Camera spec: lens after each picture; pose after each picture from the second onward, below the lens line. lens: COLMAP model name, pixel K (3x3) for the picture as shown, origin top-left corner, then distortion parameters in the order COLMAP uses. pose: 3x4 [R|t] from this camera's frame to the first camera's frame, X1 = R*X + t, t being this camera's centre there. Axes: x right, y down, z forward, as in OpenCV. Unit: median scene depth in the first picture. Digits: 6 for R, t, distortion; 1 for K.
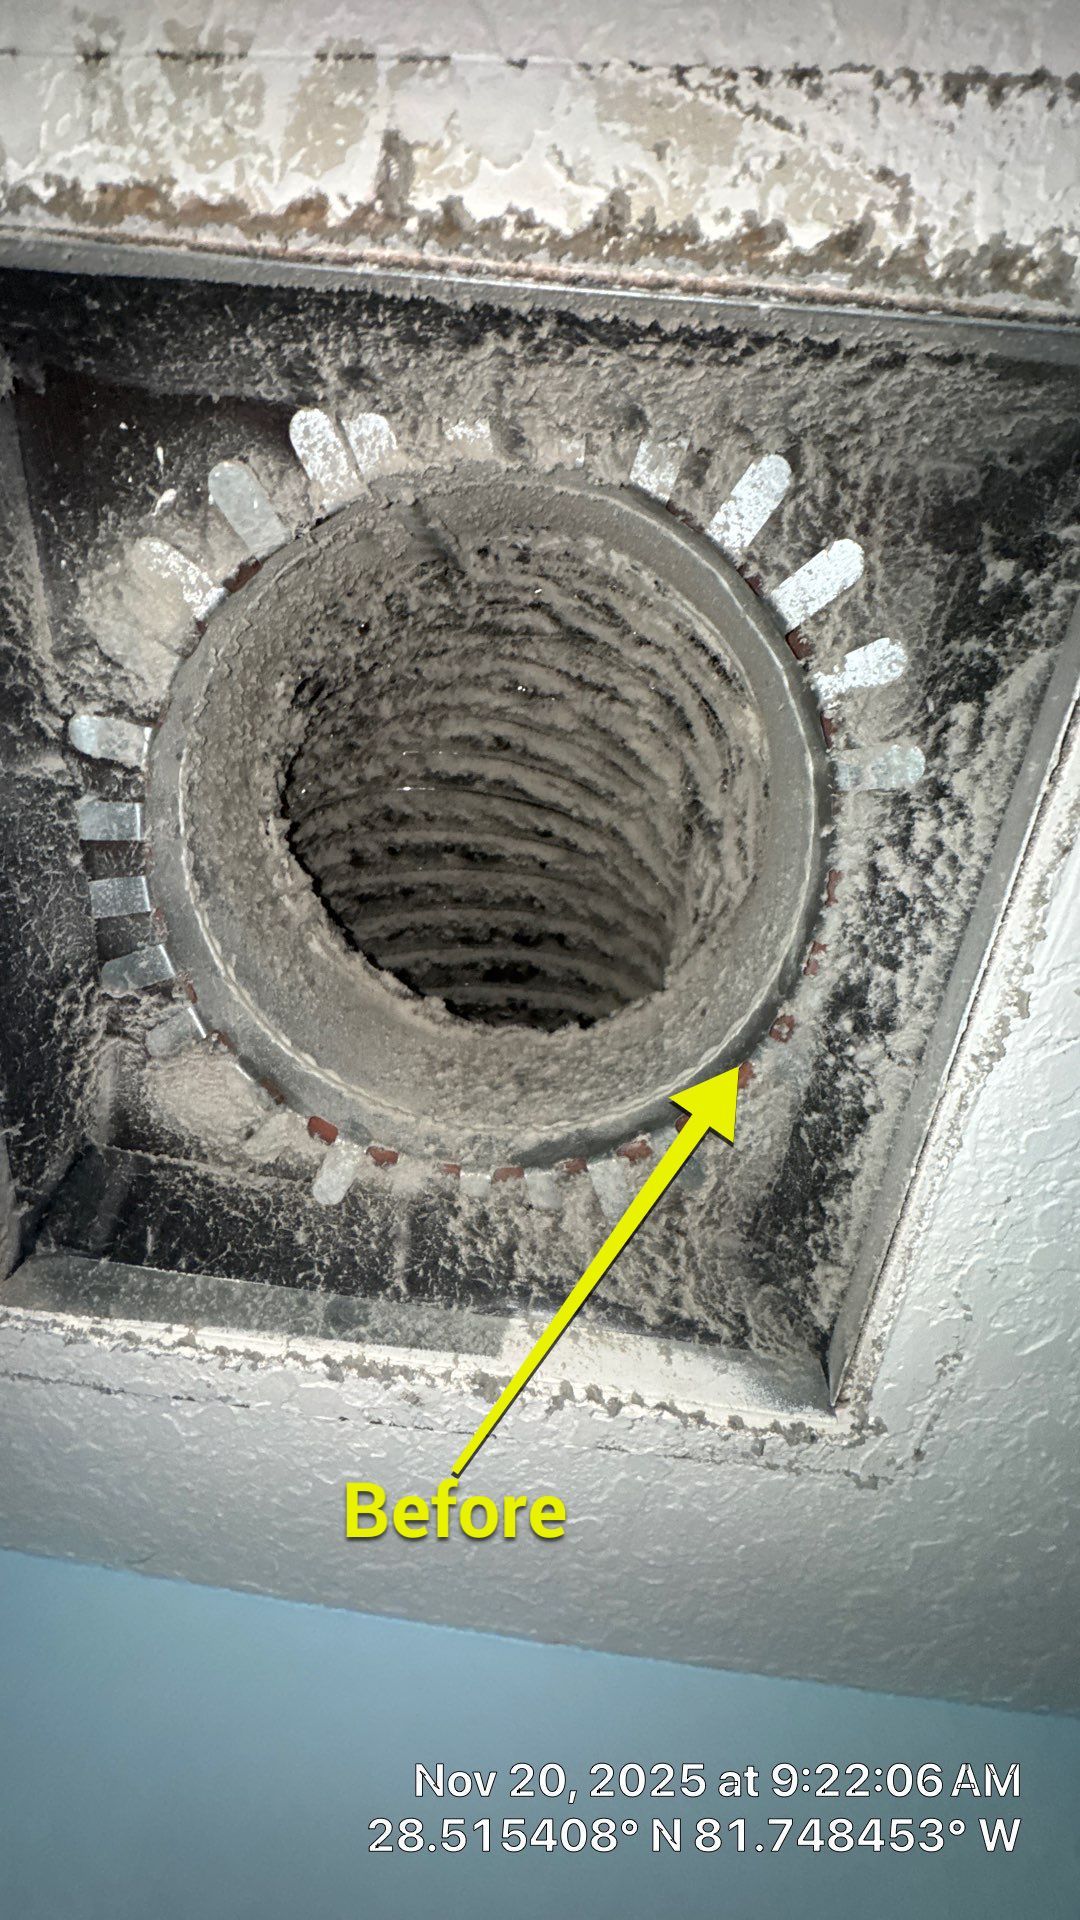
lens RADIAL K [[774.9, 0, 544.5], [0, 774.9, 966.6], [0, 0, 1]] dist [-0.001522, 0.000108]
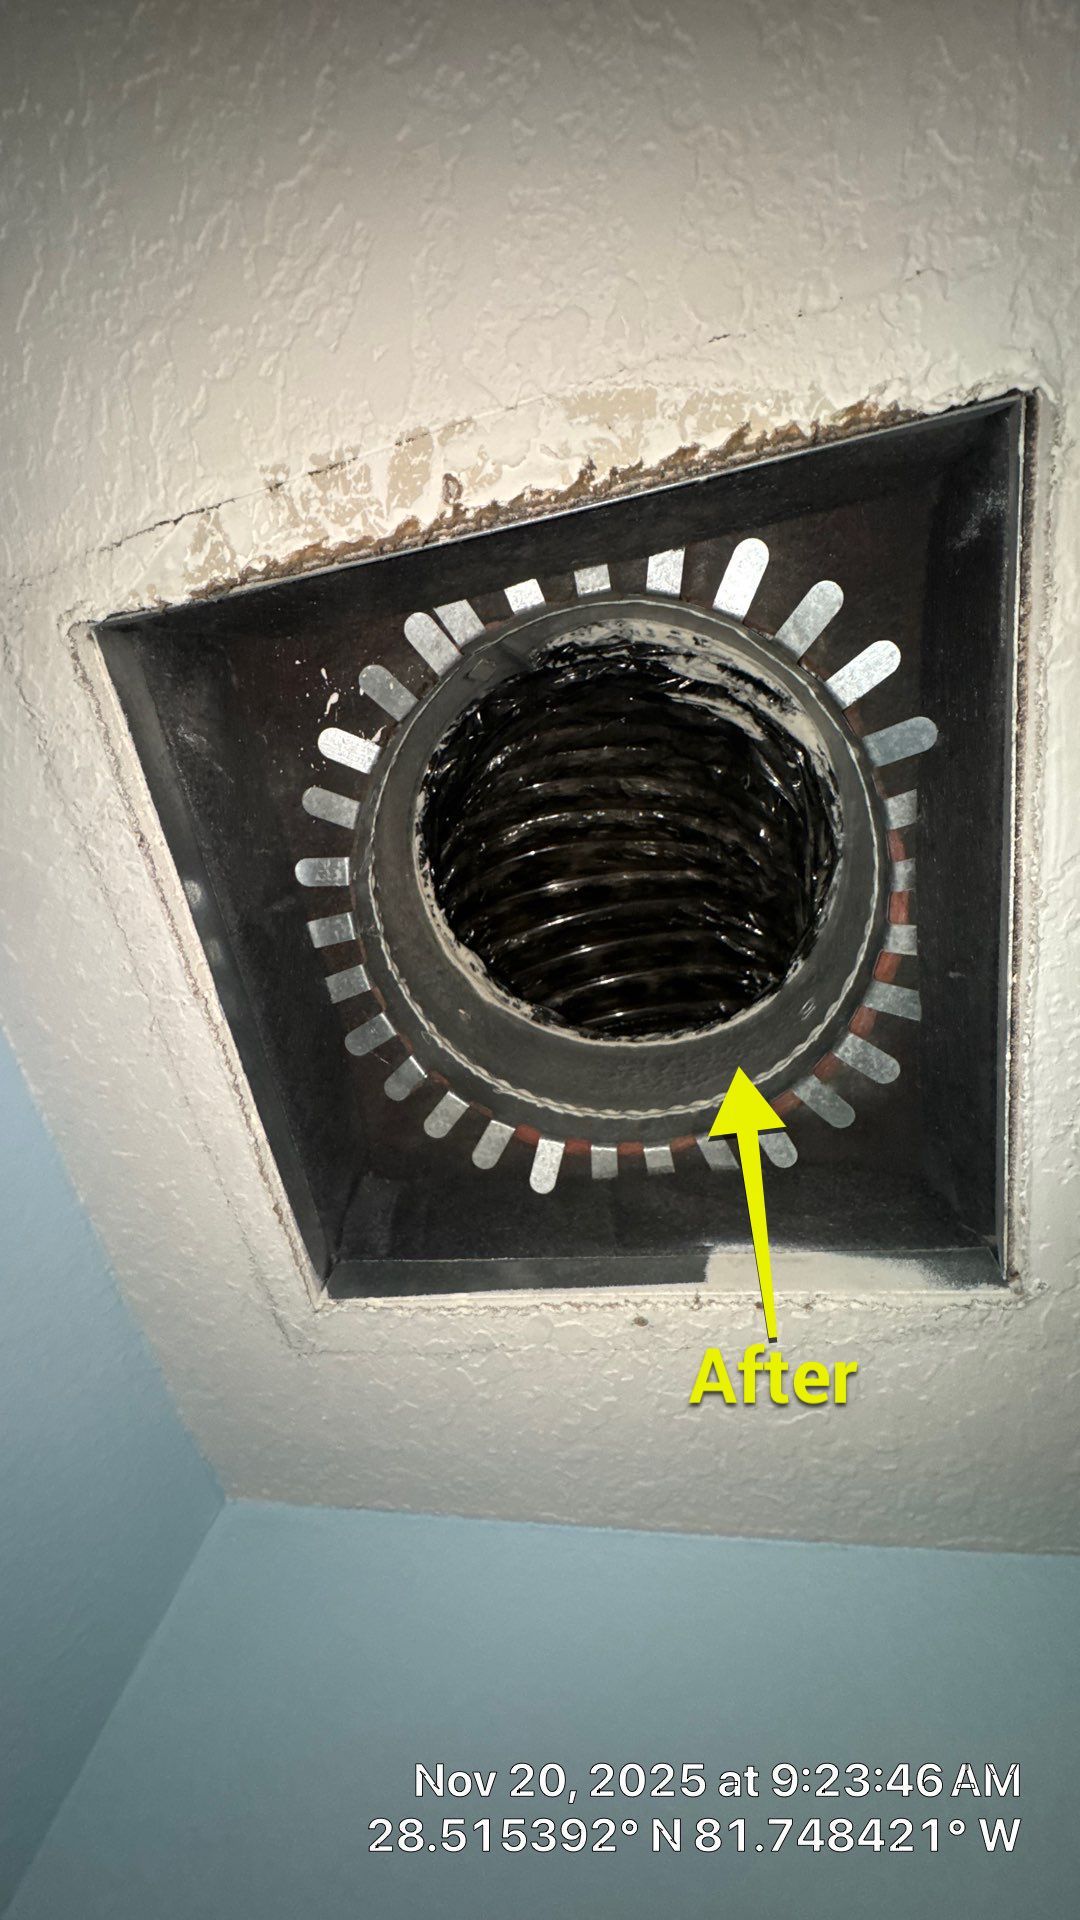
lens RADIAL K [[762.9, 0, 546.5], [0, 762.9, 960.8], [0, 0, 1]] dist [-0.002717, -0.000047]
pose [[0.958217, -0.223937, -0.177969, 0.028727], [0.213158, 0.973916, -0.077788, 0.050928], [0.190746, 0.036603, 0.980957, -0.249222]]
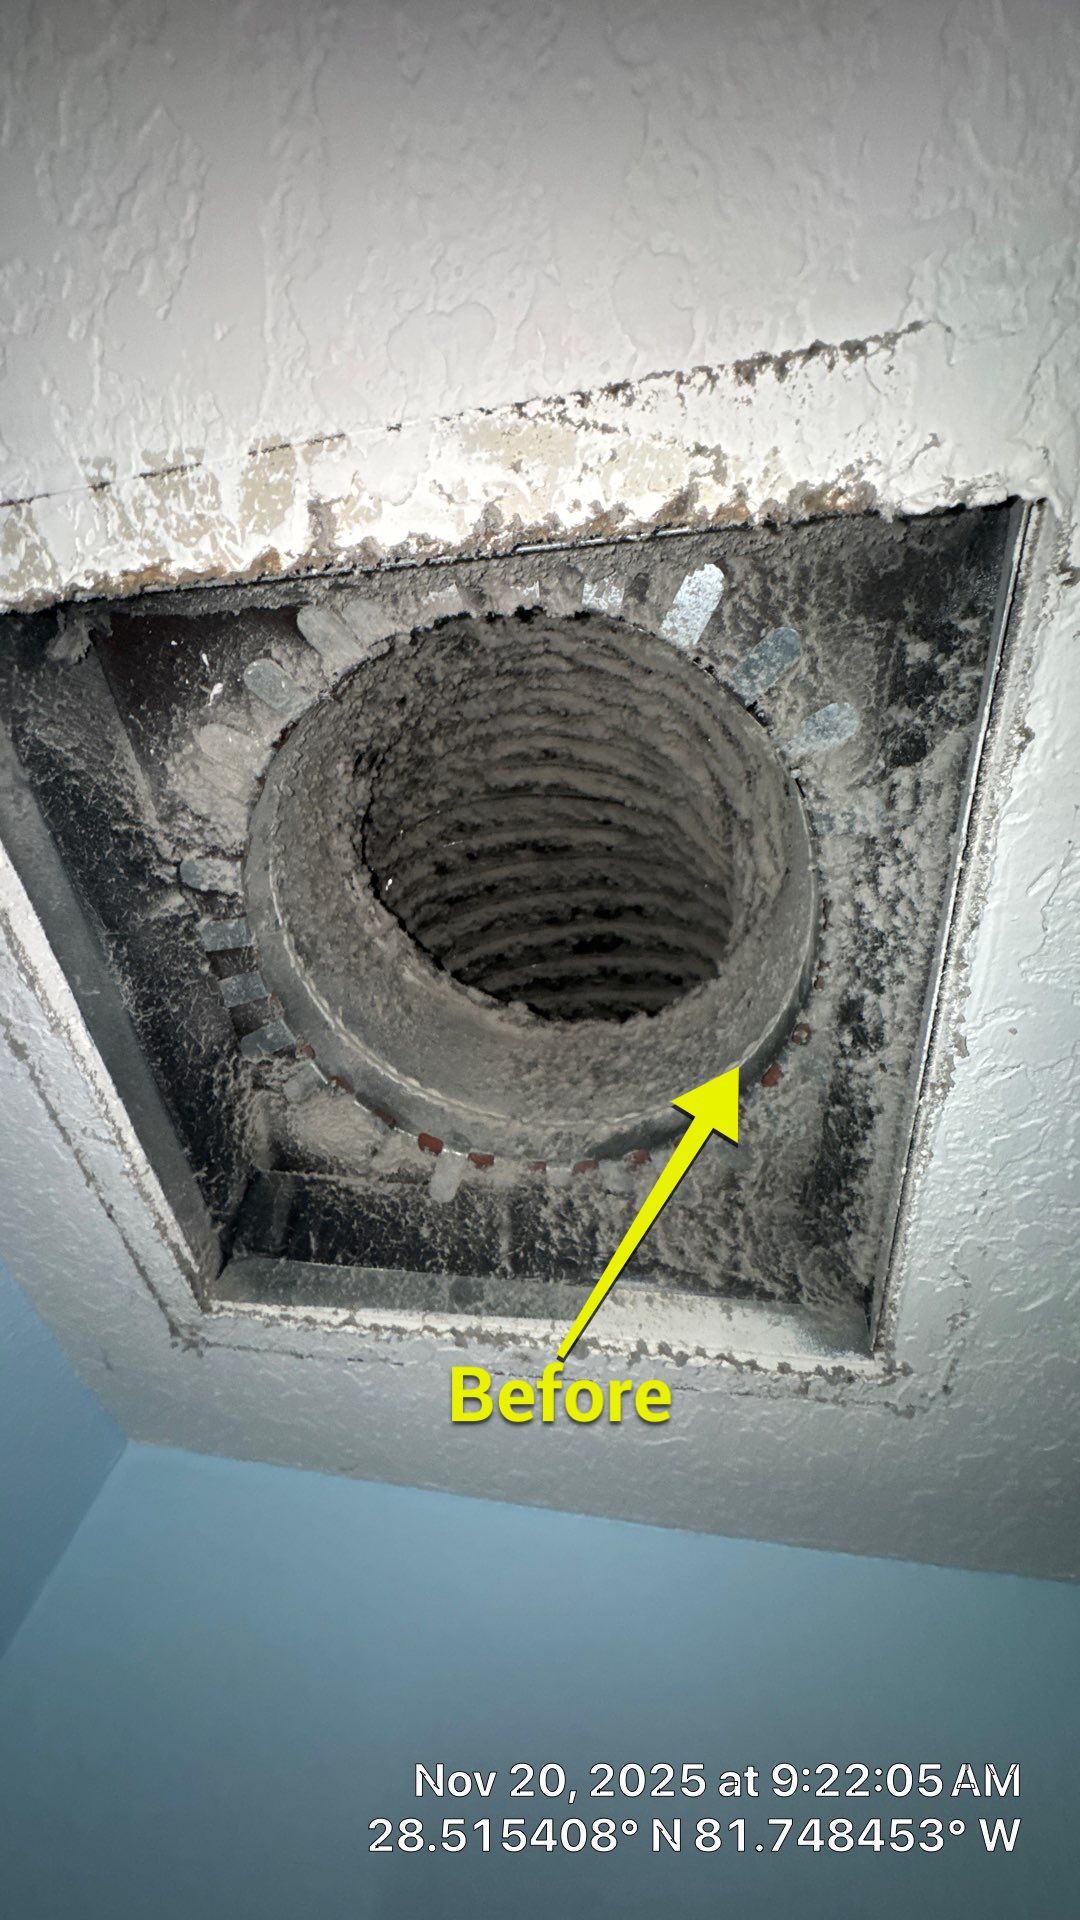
lens RADIAL K [[770.4, 0, 541.1], [0, 770.4, 974.0], [0, 0, 1]] dist [-0.001998, -0.000089]
pose [[0.977672, -0.118939, -0.173238, 0.150474], [0.138427, 0.984780, 0.105102, -0.186088], [0.158100, -0.126736, 0.979256, -0.150117]]
